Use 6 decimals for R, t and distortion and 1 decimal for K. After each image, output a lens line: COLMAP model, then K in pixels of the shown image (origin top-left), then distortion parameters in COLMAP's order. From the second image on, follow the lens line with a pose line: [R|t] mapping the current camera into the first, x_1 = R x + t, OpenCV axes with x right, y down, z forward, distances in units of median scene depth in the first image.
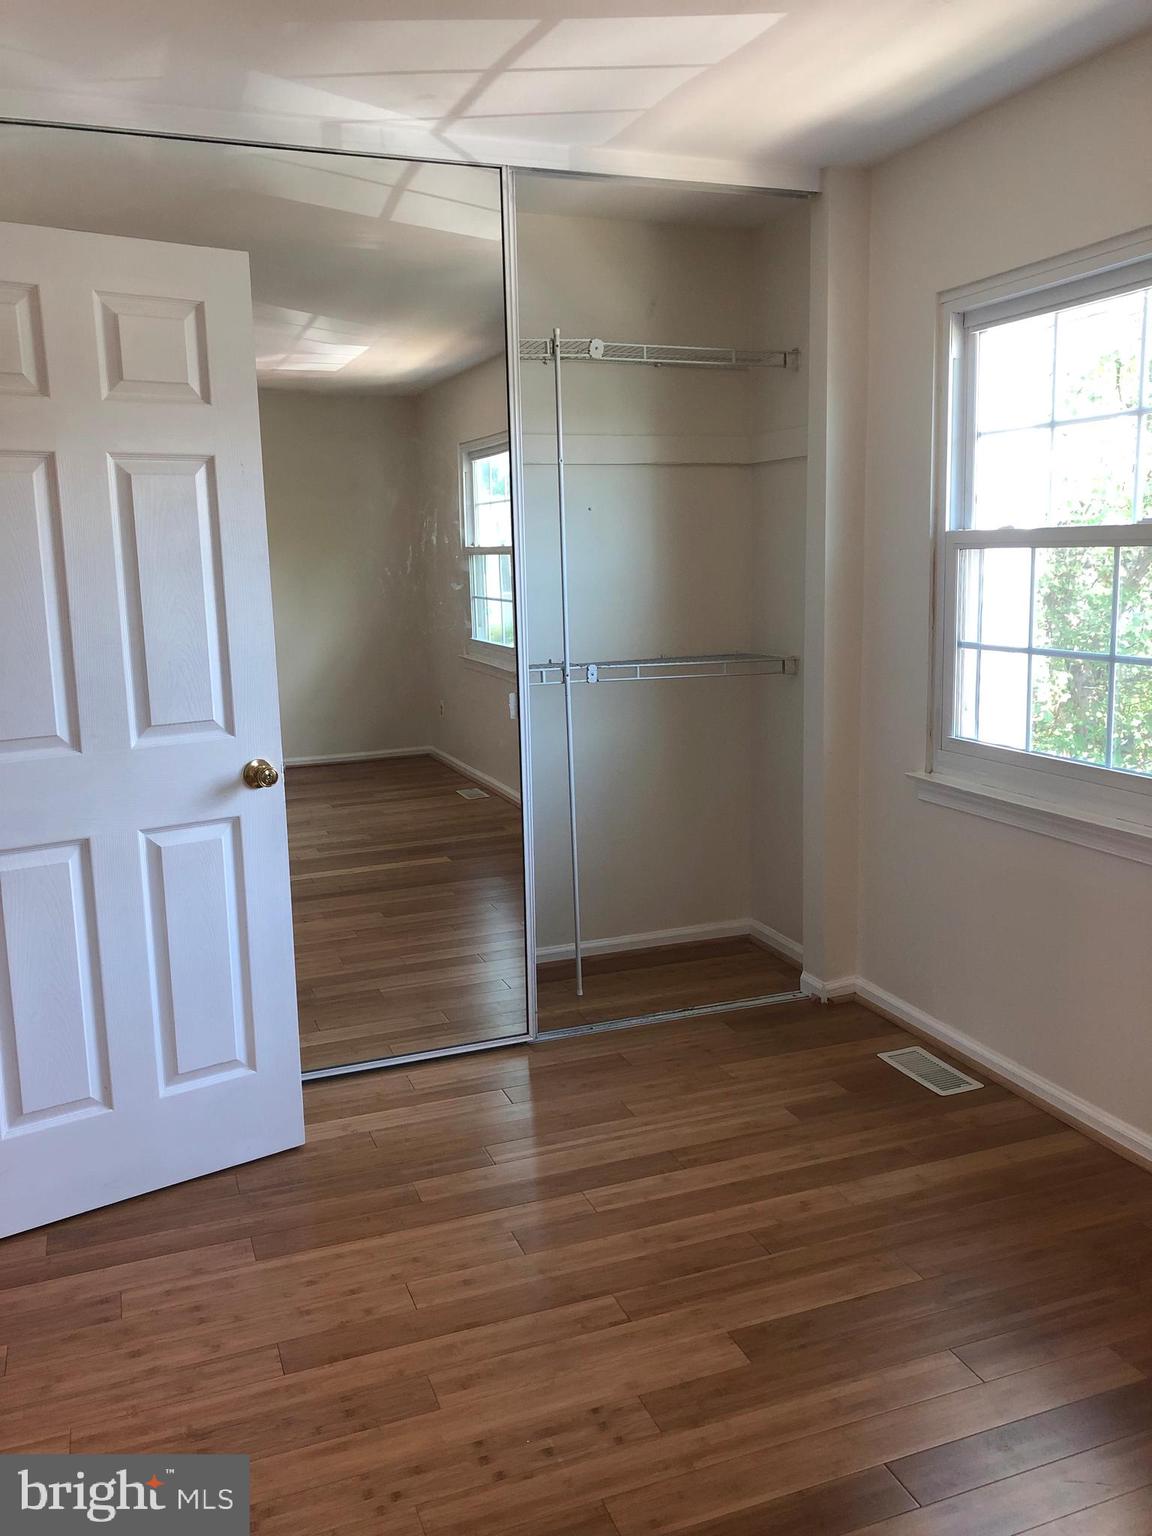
lens RADIAL K [[1258.3, 0, 577.2], [0, 1258.3, 764.0], [0, 0, 1]] dist [0.032313, -0.024759]
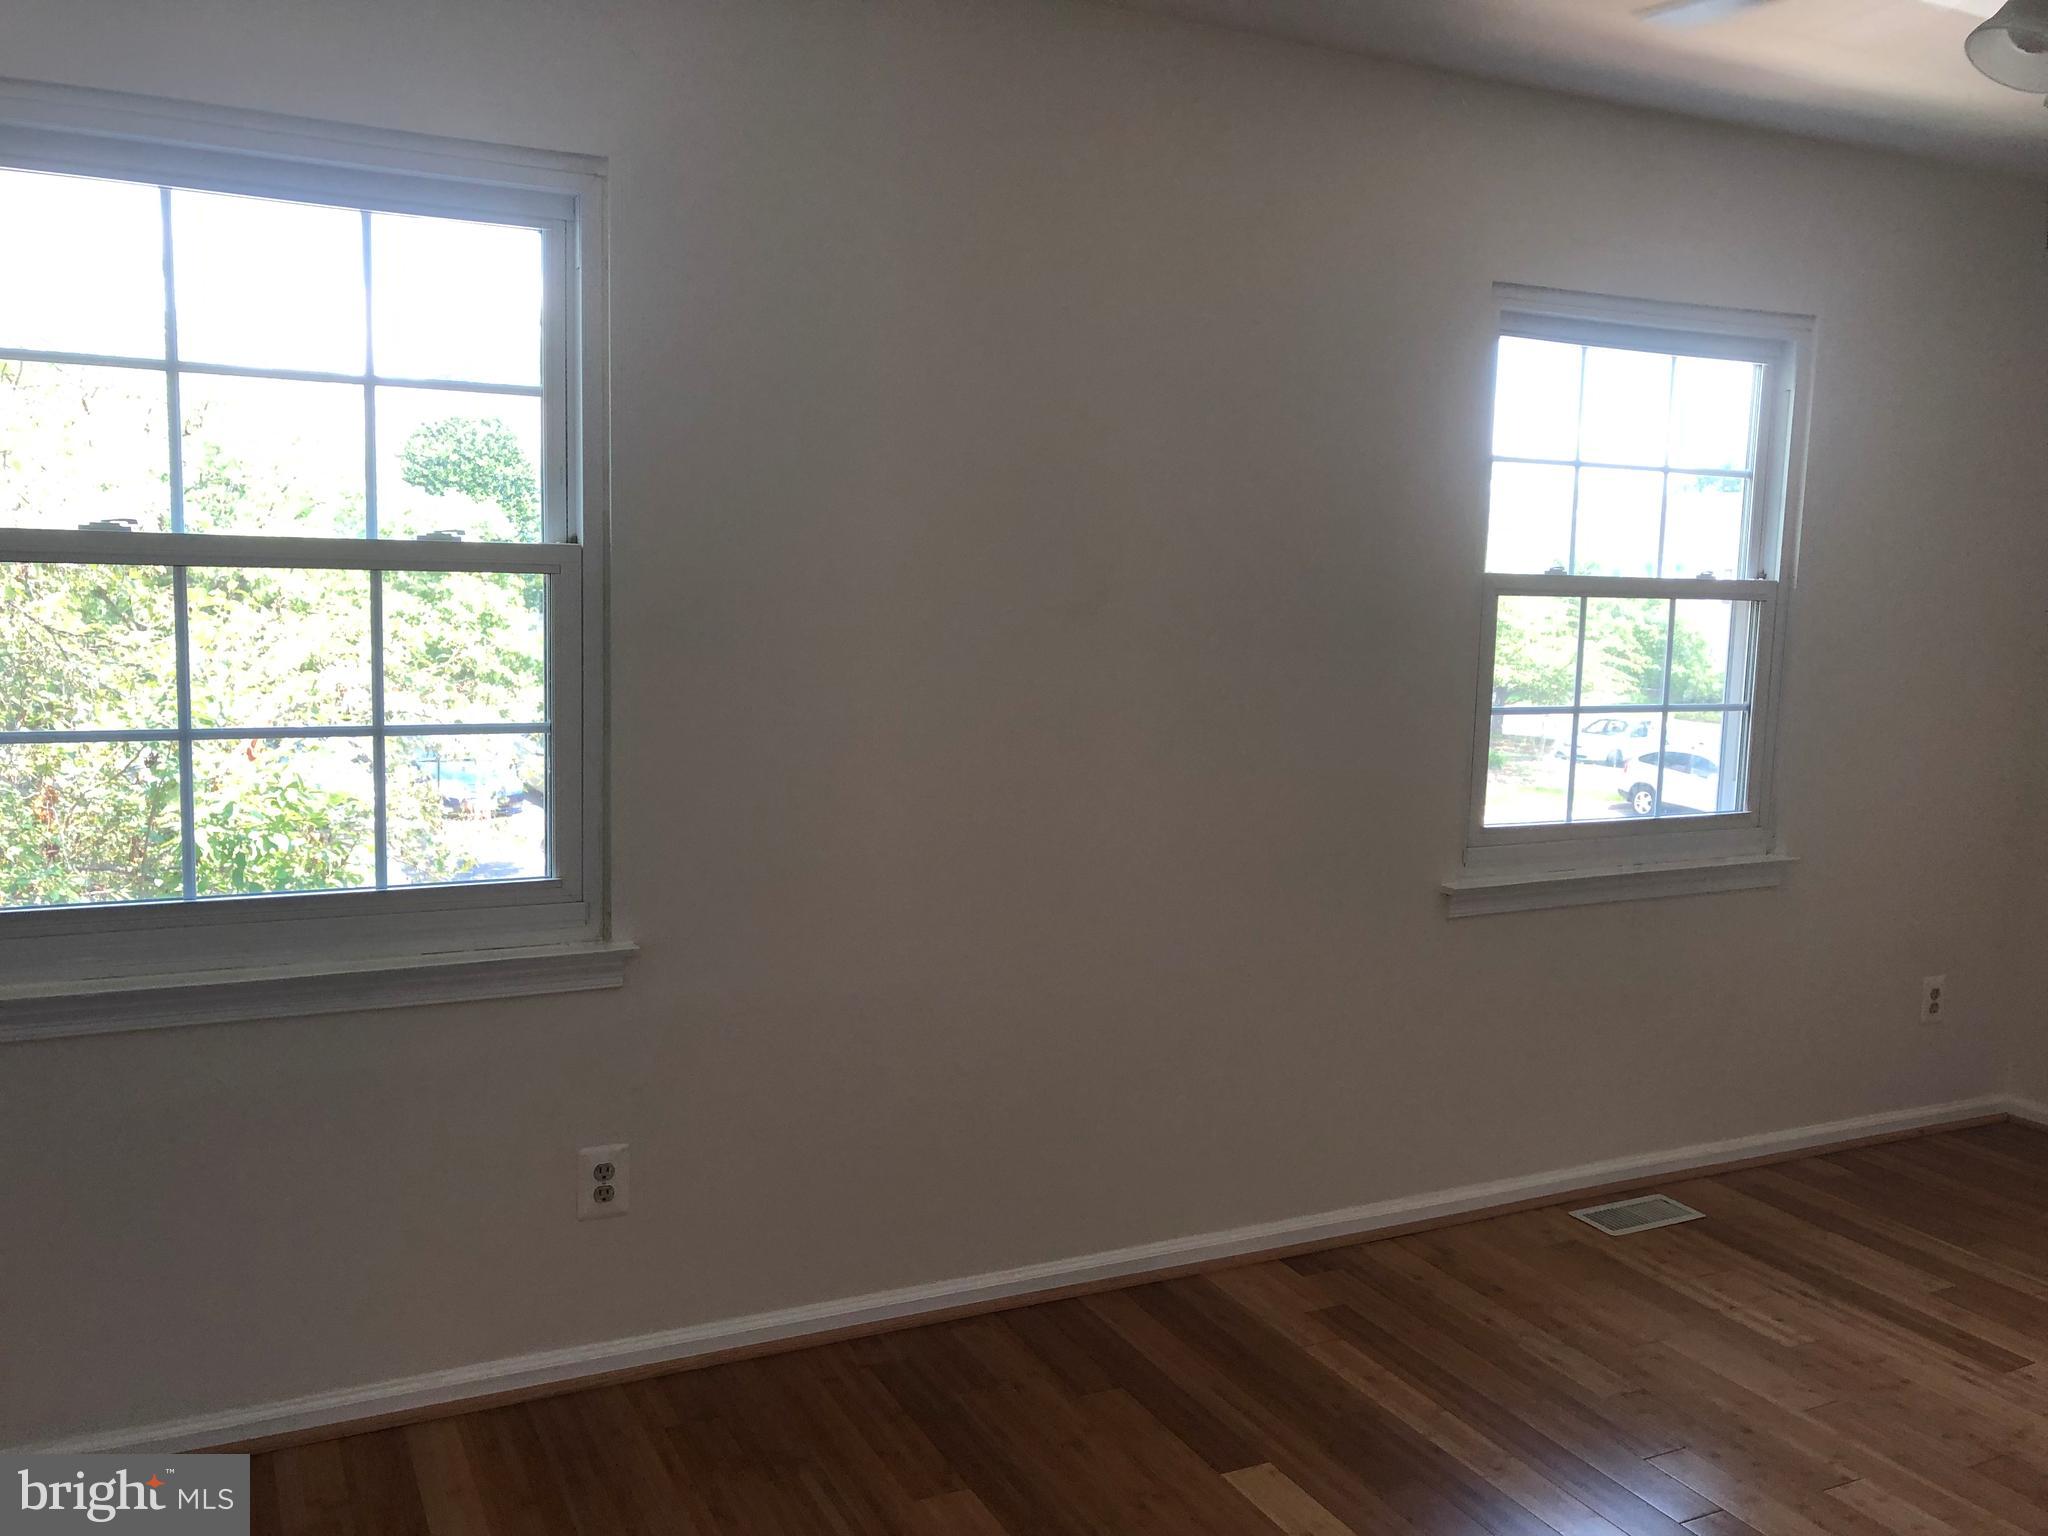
lens RADIAL K [[1677.8, 0, 1024.5], [0, 1677.8, 771.3], [0, 0, 1]] dist [0.032313, -0.024759]
pose [[-0.076632, -0.096640, 0.992365, -0.786741], [0.151522, 0.982603, 0.107390, -0.226251], [-0.985479, 0.158595, -0.060656, 1.407657]]
